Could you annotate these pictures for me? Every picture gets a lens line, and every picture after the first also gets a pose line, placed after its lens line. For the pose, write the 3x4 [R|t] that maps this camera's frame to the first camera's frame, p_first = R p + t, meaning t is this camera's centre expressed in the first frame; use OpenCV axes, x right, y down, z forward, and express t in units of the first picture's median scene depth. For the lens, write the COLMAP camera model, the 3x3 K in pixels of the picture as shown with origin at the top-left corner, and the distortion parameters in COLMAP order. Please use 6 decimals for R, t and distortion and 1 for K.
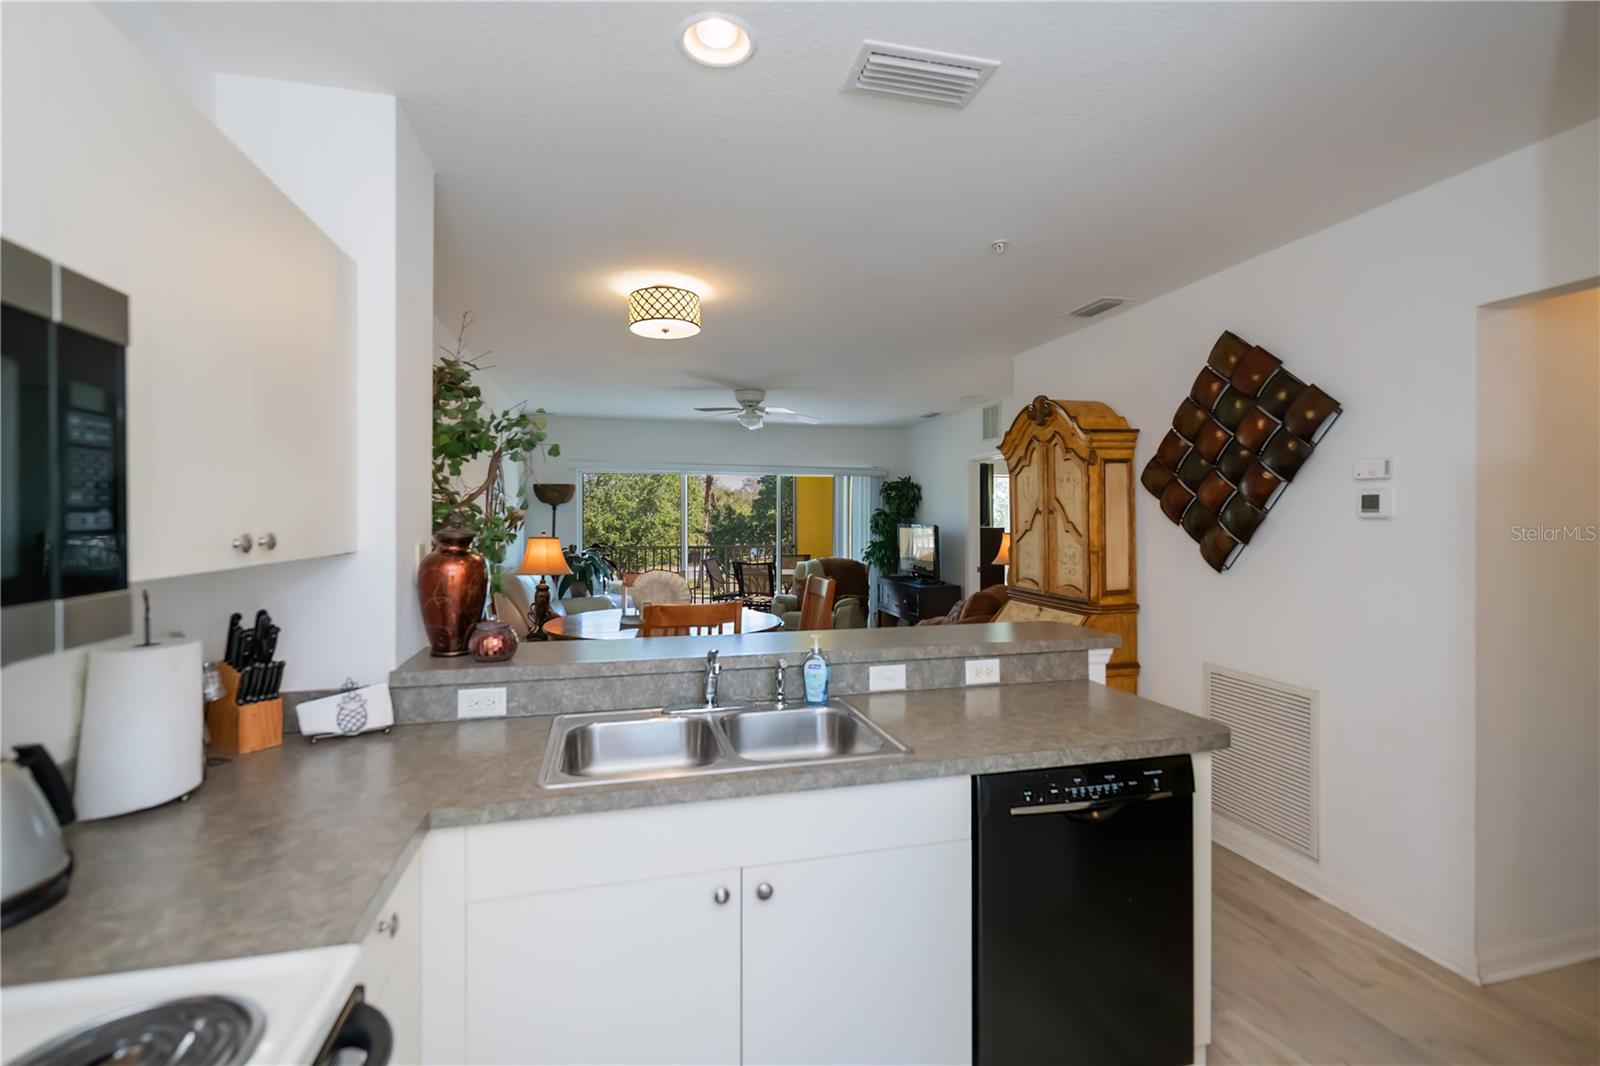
lens RADIAL K [[725.0, 0, 805.9], [0, 725.0, 513.6], [0, 0, 1]] dist [0.001989, 0.000072]
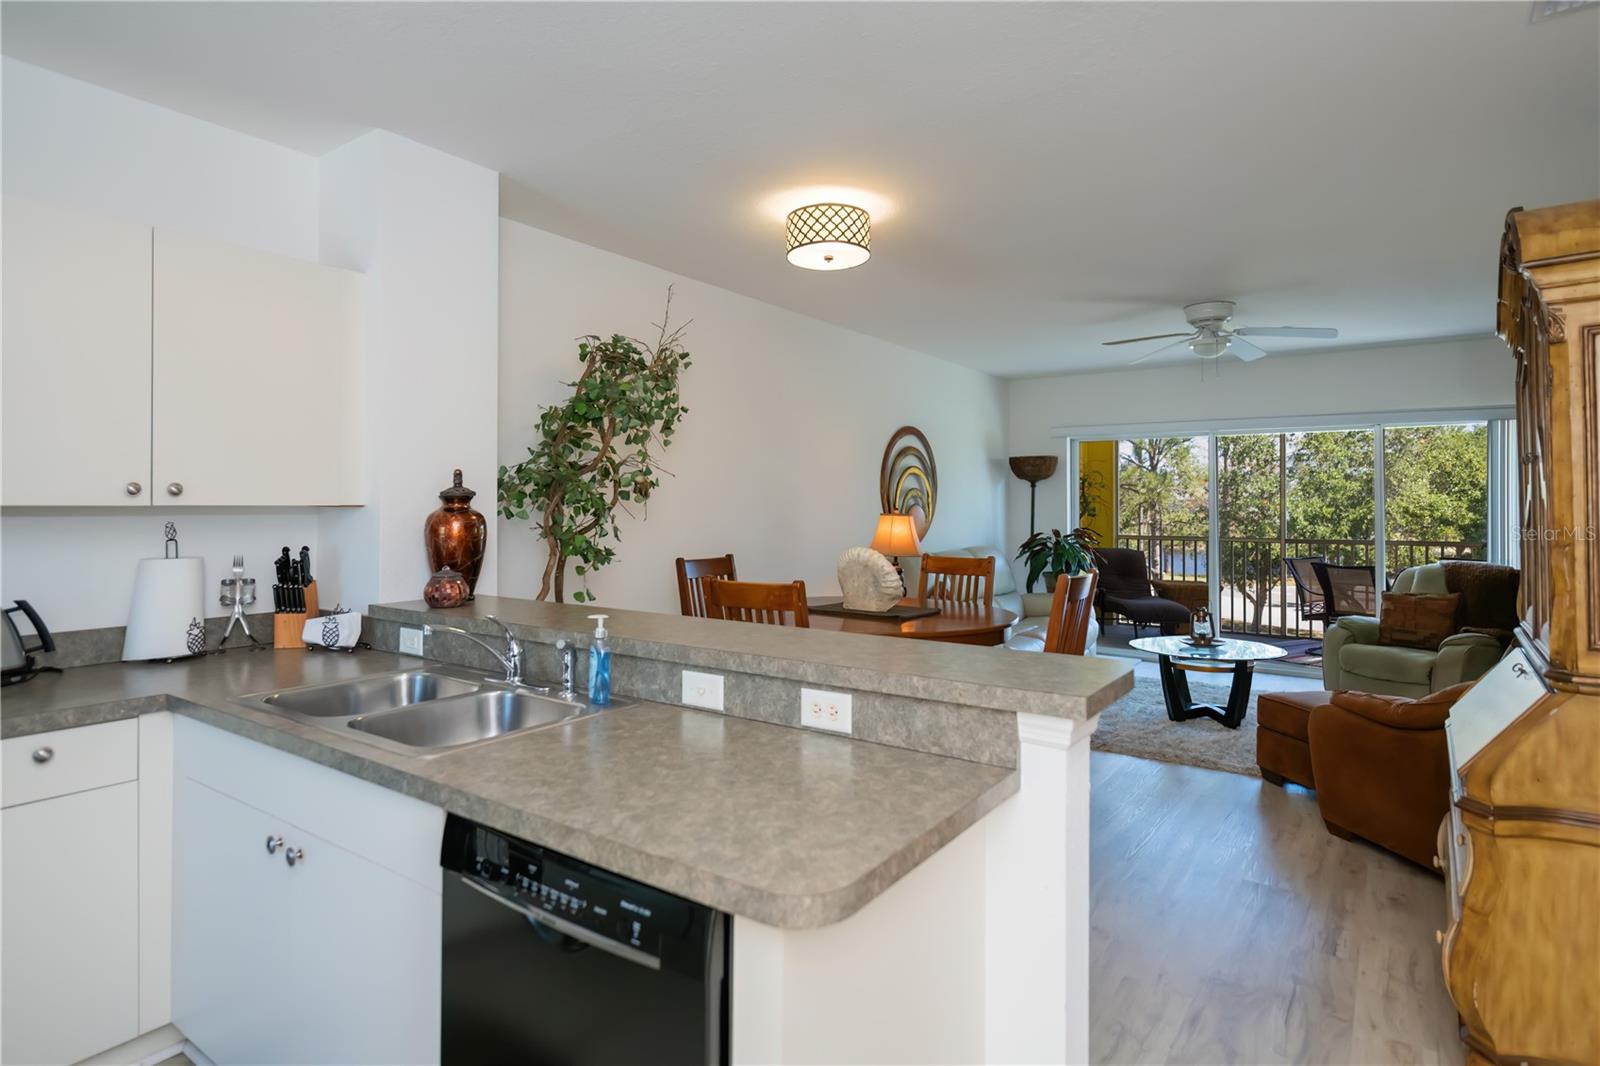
lens RADIAL K [[850.8, 0, 793.2], [0, 850.8, 495.8], [0, 0, 1]] dist [0.006710, 0.000463]
pose [[0.633223, -0.009367, -0.773913, 0.424429], [0.003715, 0.999952, -0.009064, 0.022268], [0.773960, 0.002864, 0.633228, 0.278413]]
